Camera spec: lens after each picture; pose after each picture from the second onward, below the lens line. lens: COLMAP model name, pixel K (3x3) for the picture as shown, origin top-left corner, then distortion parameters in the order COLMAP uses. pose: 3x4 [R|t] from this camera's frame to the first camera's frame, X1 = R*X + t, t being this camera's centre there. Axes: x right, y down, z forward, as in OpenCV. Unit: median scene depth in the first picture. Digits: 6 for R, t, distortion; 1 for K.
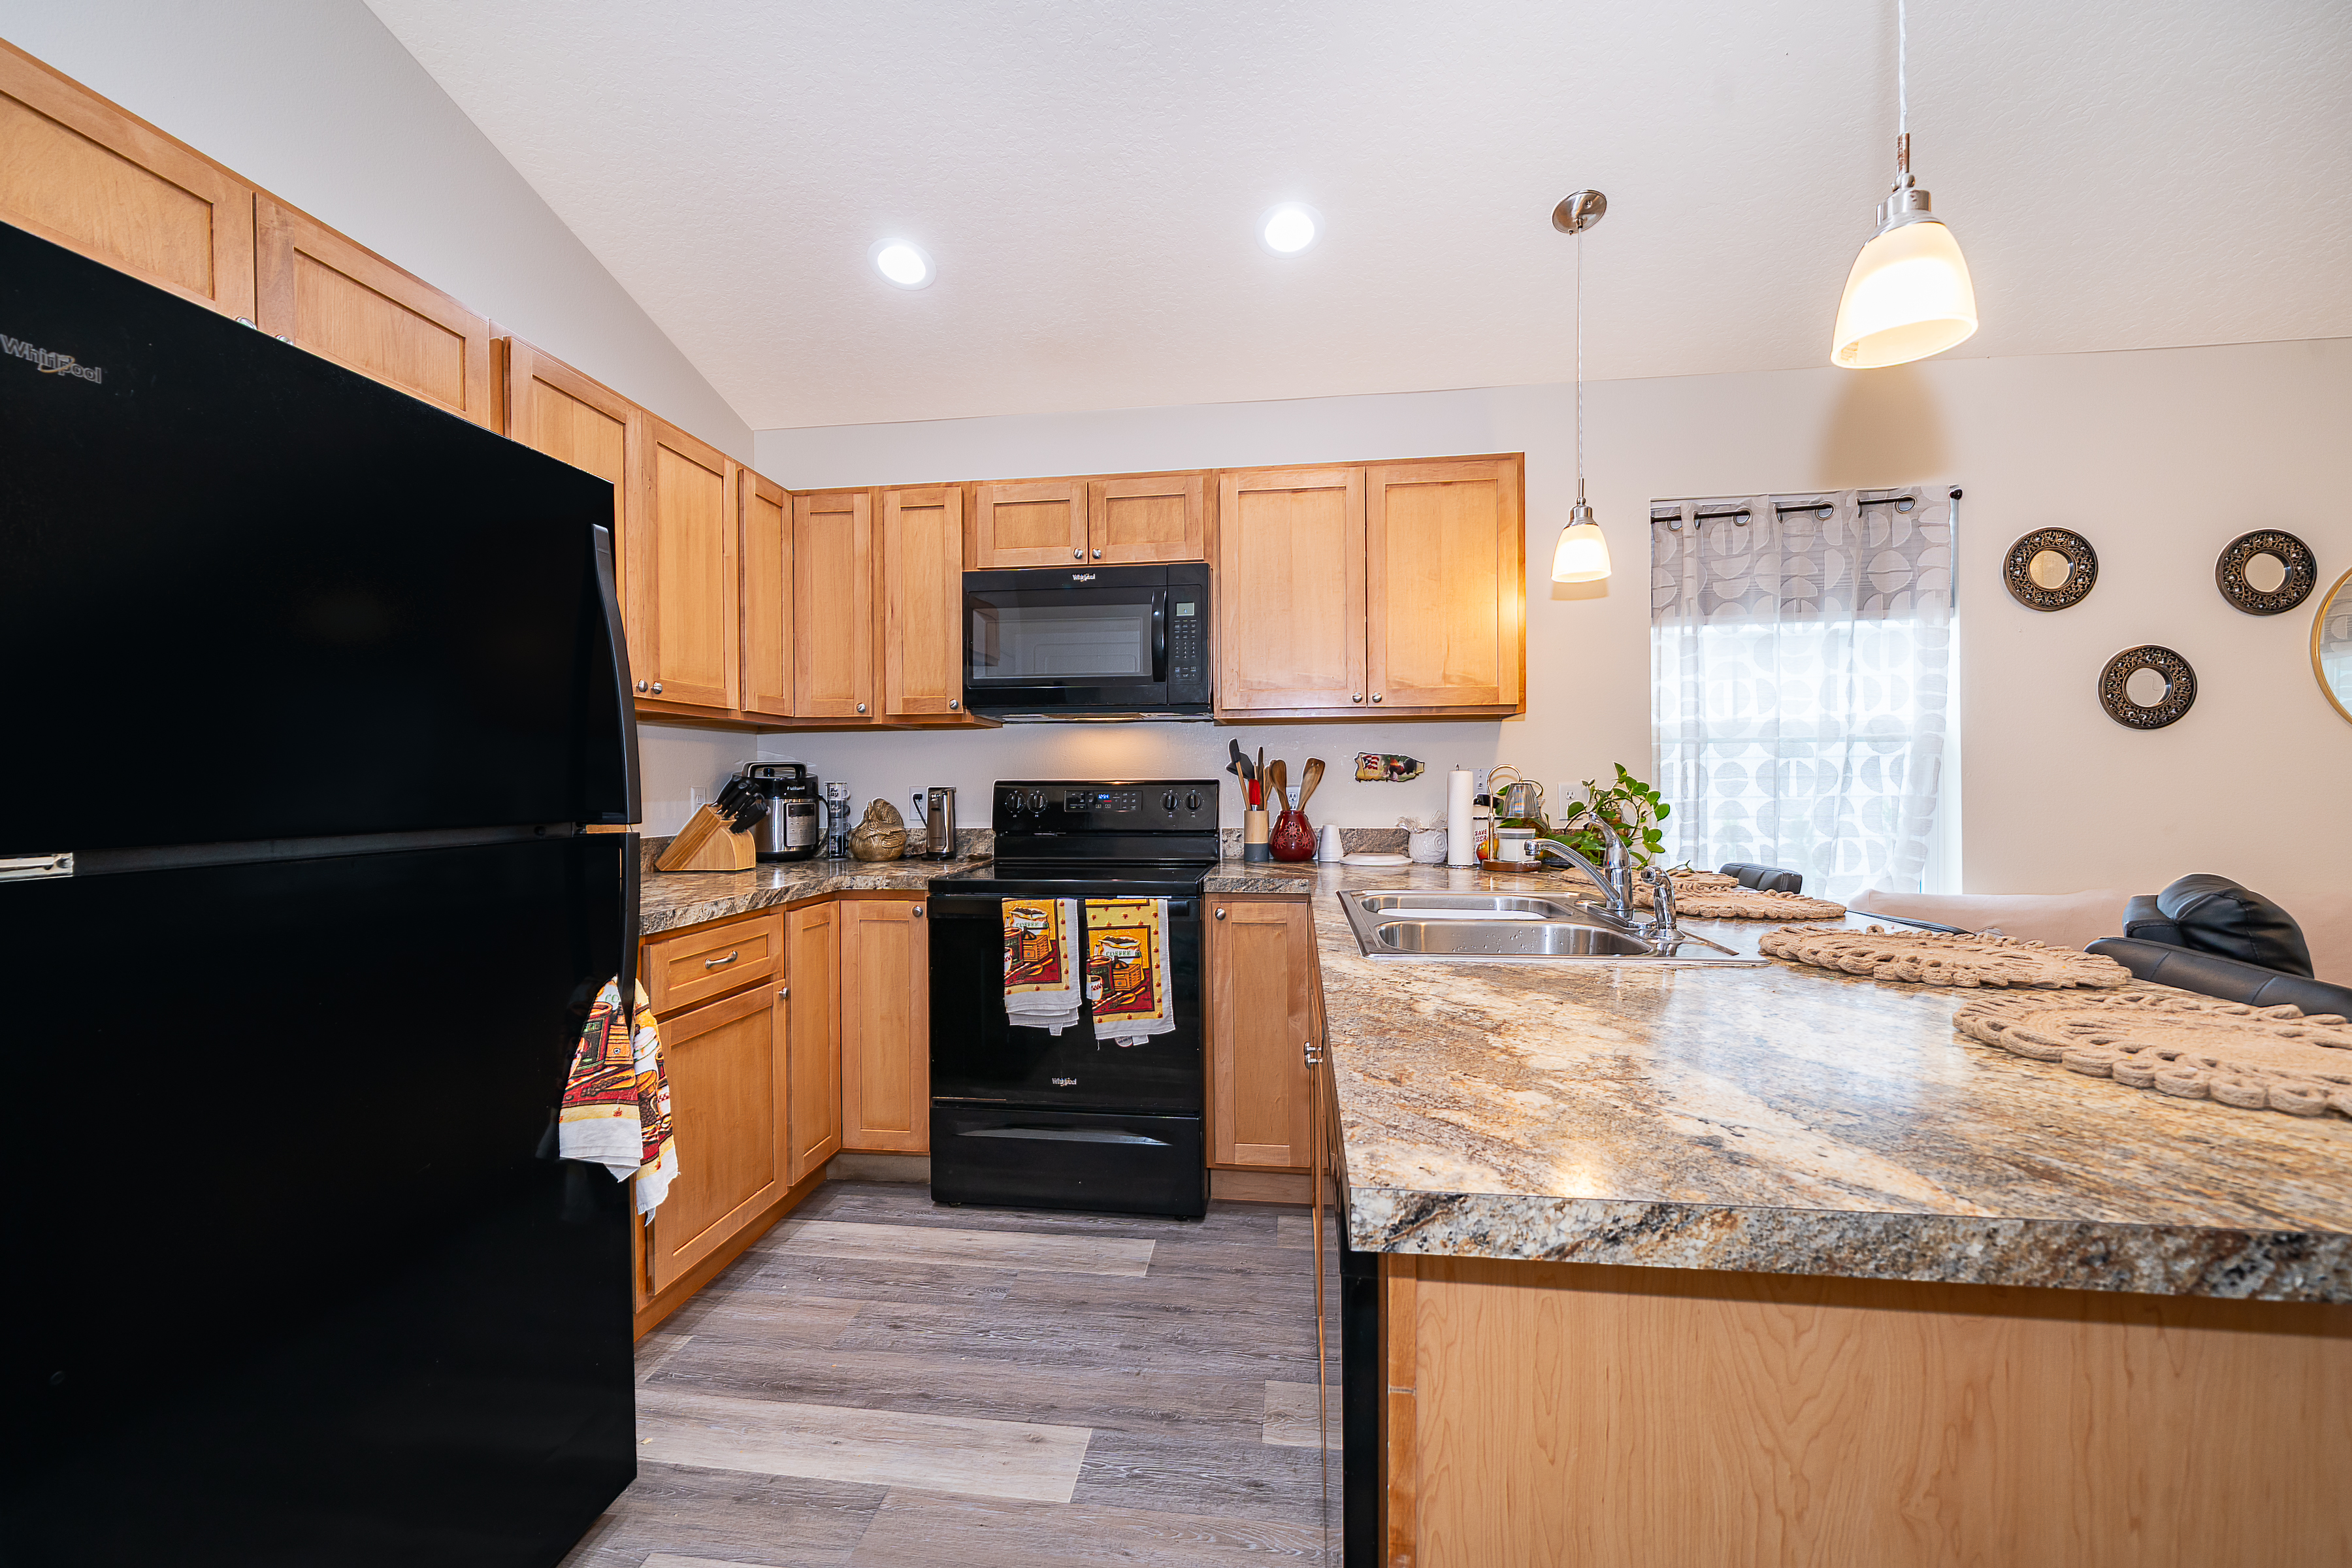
lens RADIAL K [[943.5, 0, 1168.2], [0, 943.5, 792.8], [0, 0, 1]] dist [-0.001489, 0.000050]
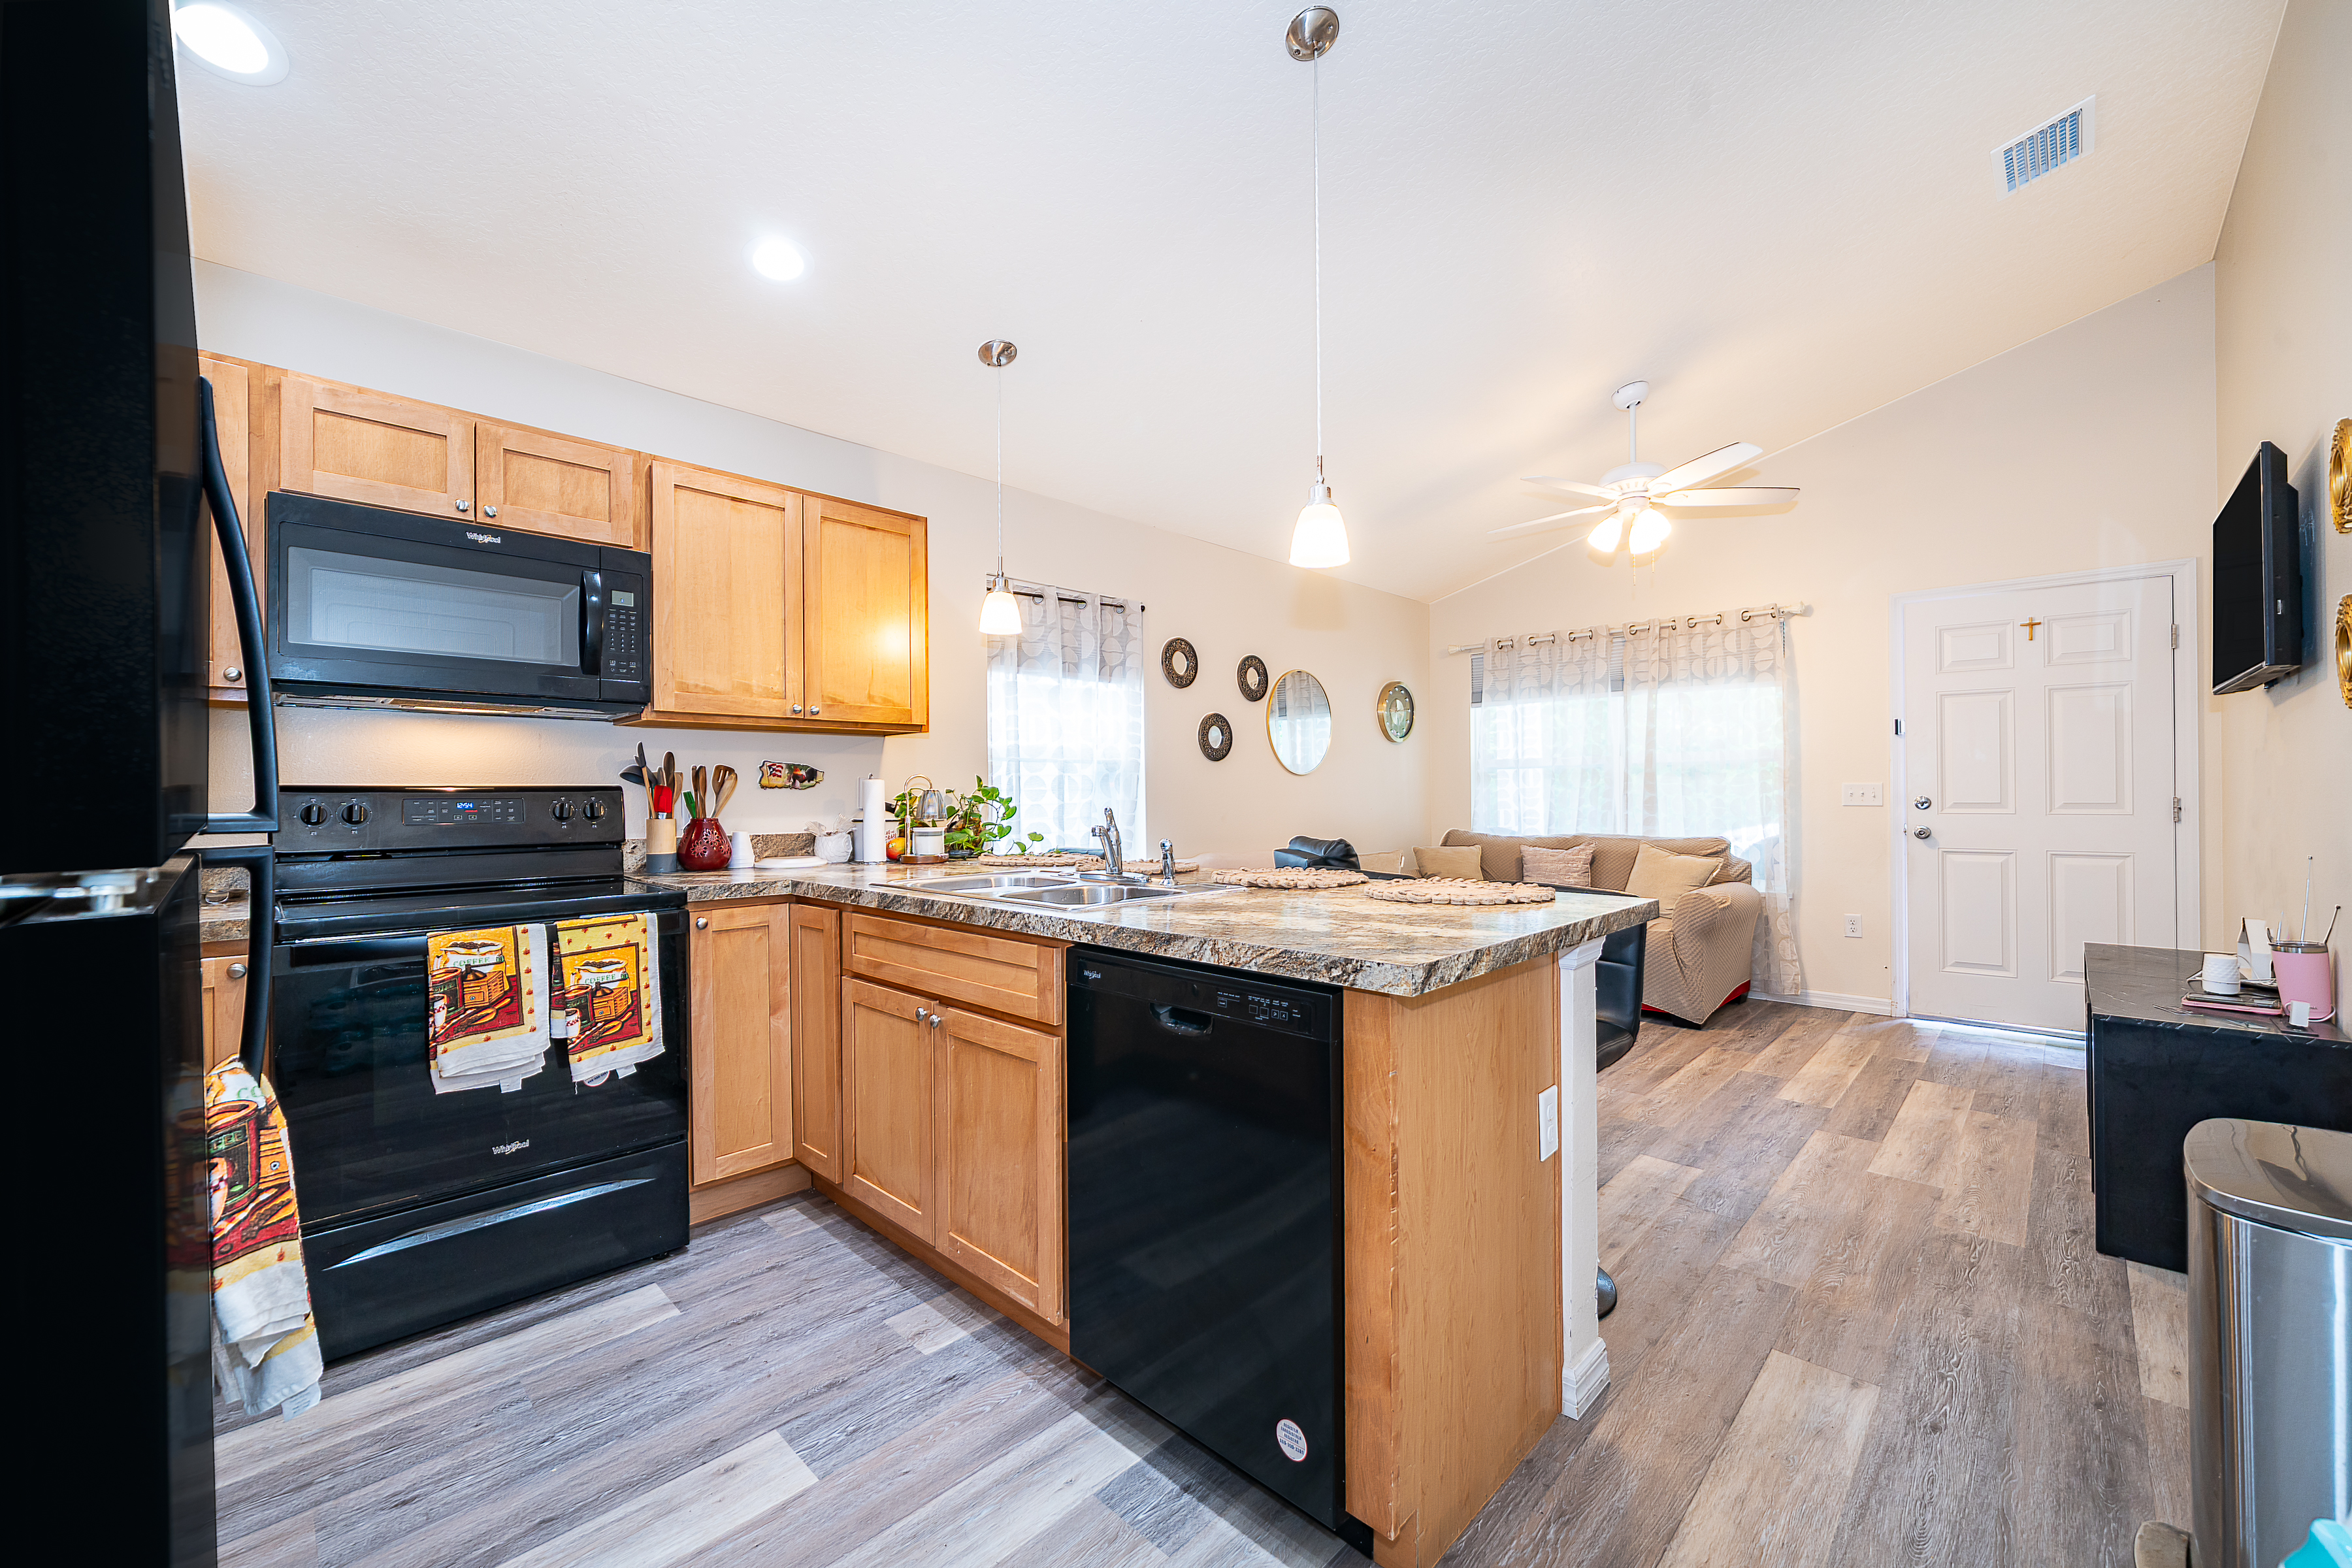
lens RADIAL K [[924.1, 0, 1174.1], [0, 924.1, 789.4], [0, 0, 1]] dist [-0.002543, -0.000172]
pose [[0.598660, 0.005461, 0.800985, -0.373734], [0.011680, 0.999811, -0.015546, 0.010574], [-0.800918, 0.018662, 0.598483, 0.040257]]
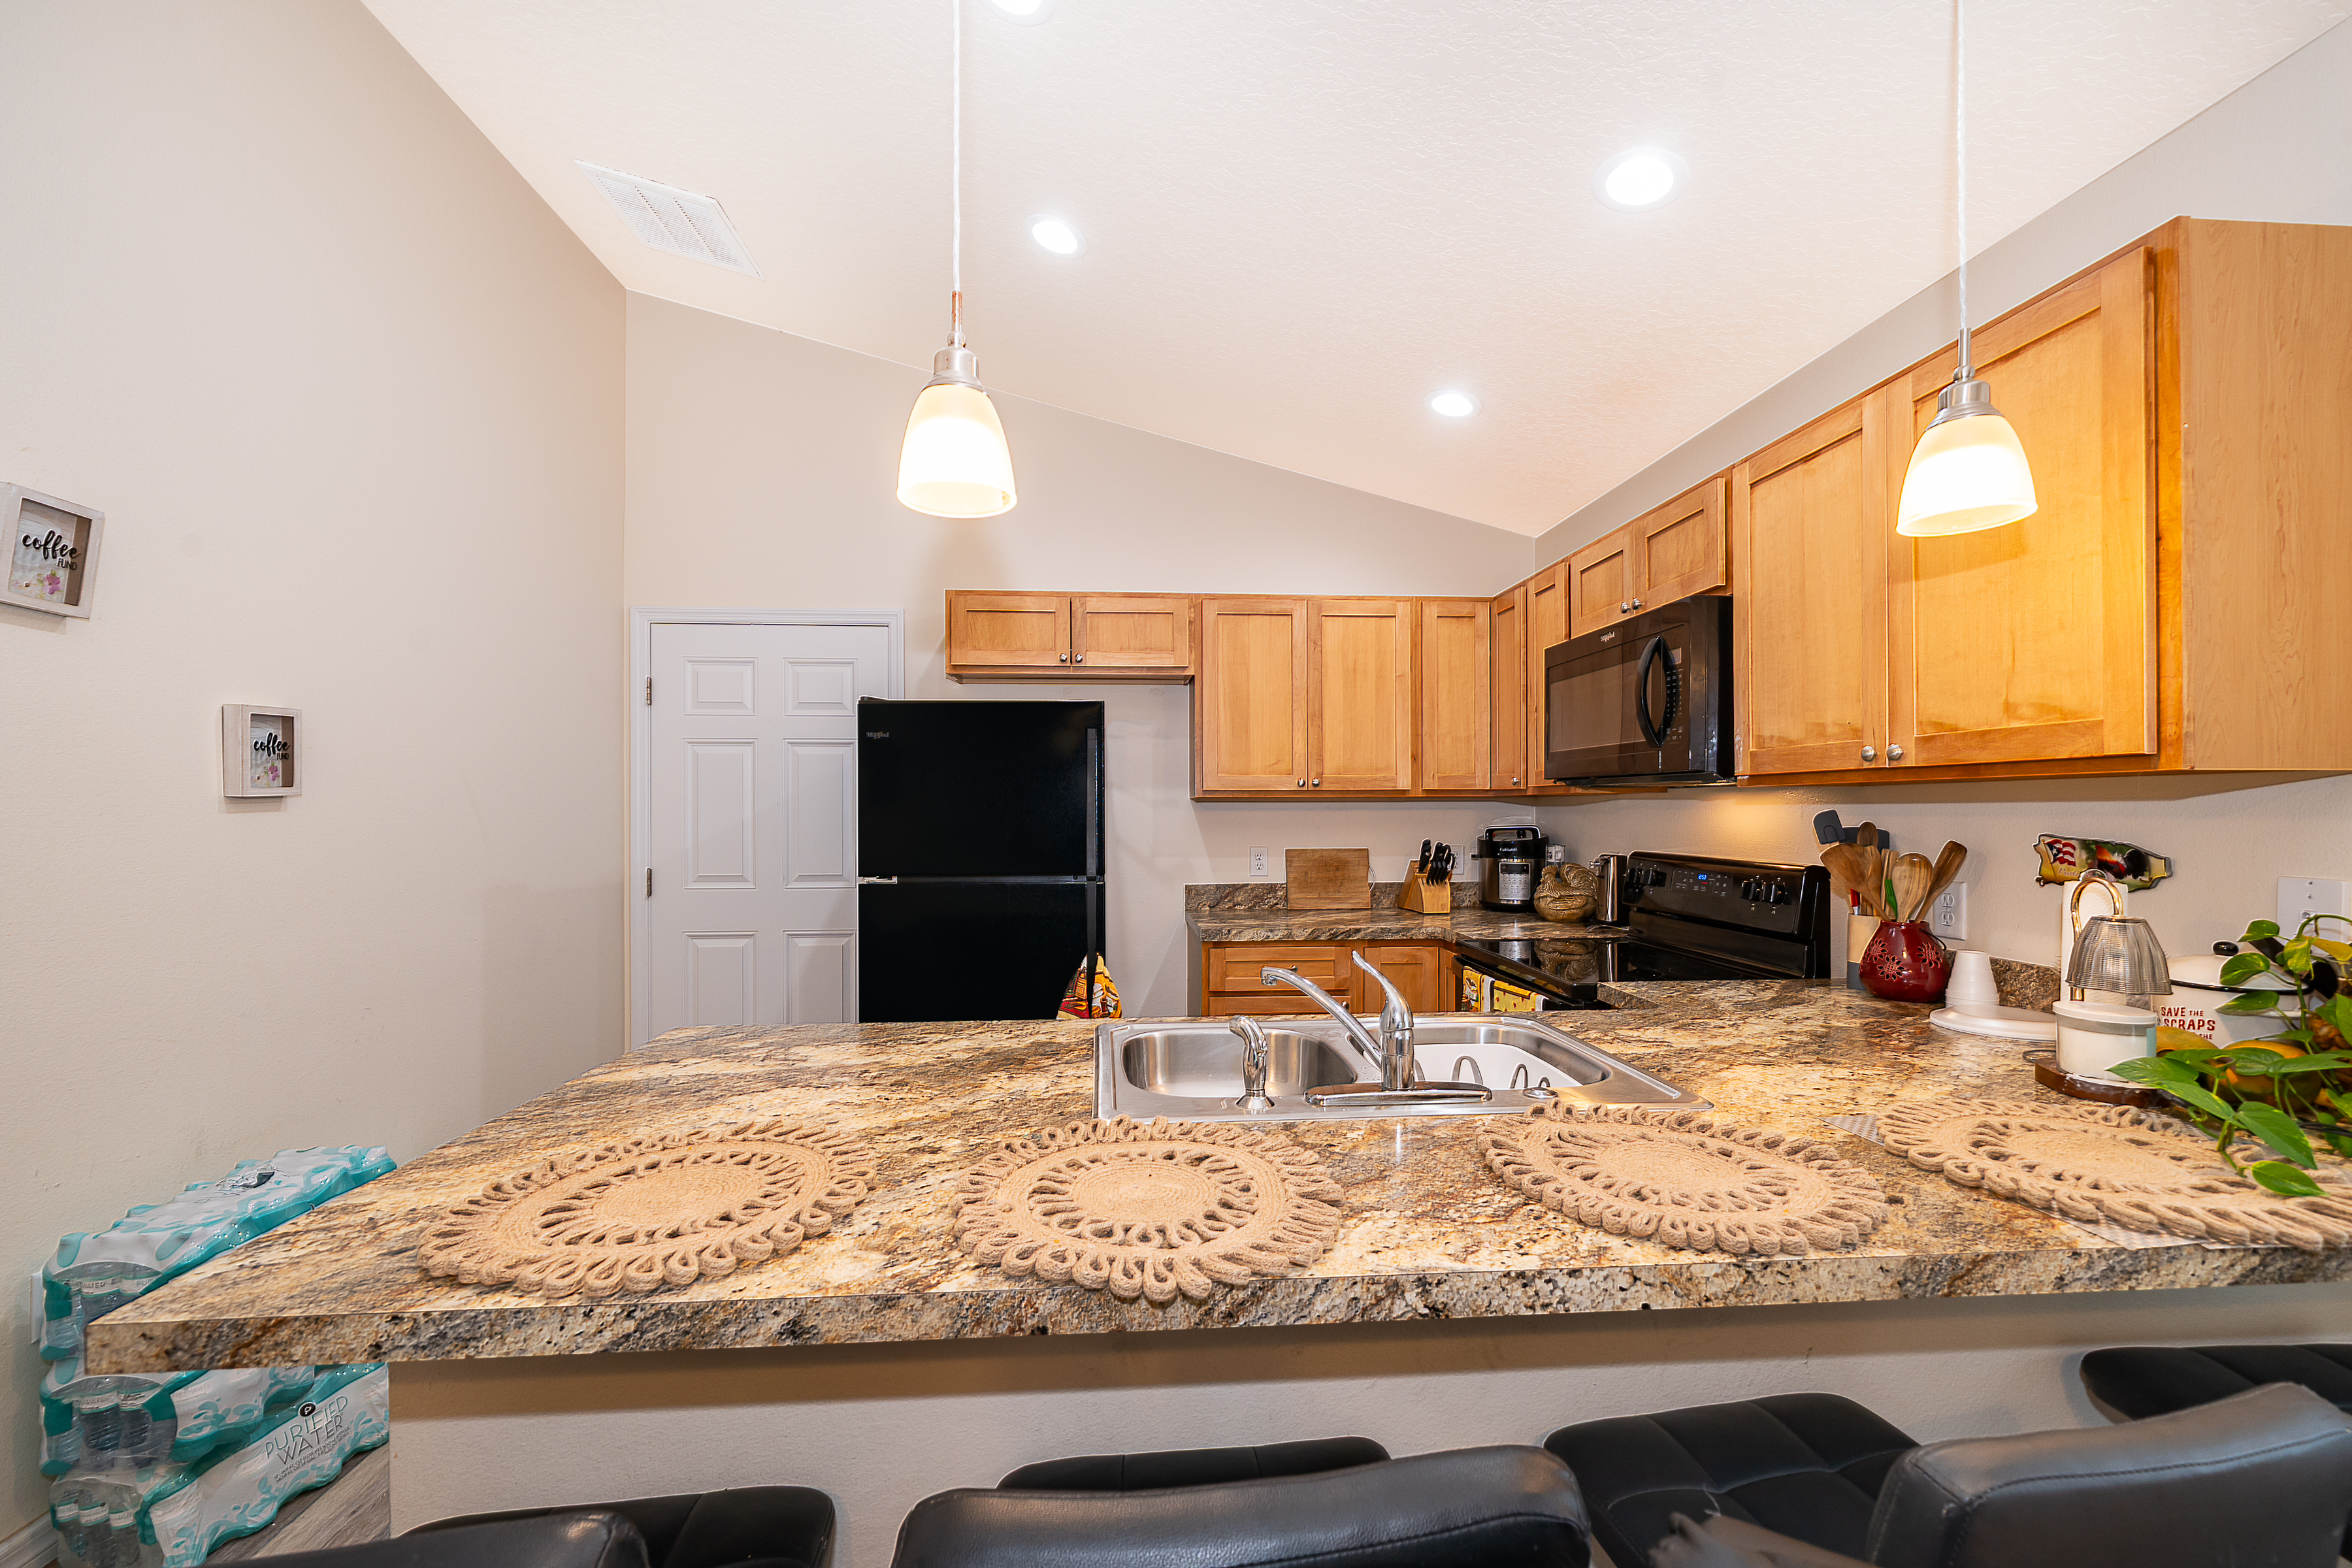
lens RADIAL K [[931.5, 0, 1177.5], [0, 931.5, 808.9], [0, 0, 1]] dist [-0.002593, -0.000115]
pose [[0.207493, 0.004335, -0.978227, 0.713714], [-0.008538, 0.999960, 0.002620, -0.060340], [0.978199, 0.007808, 0.207522, 0.406954]]
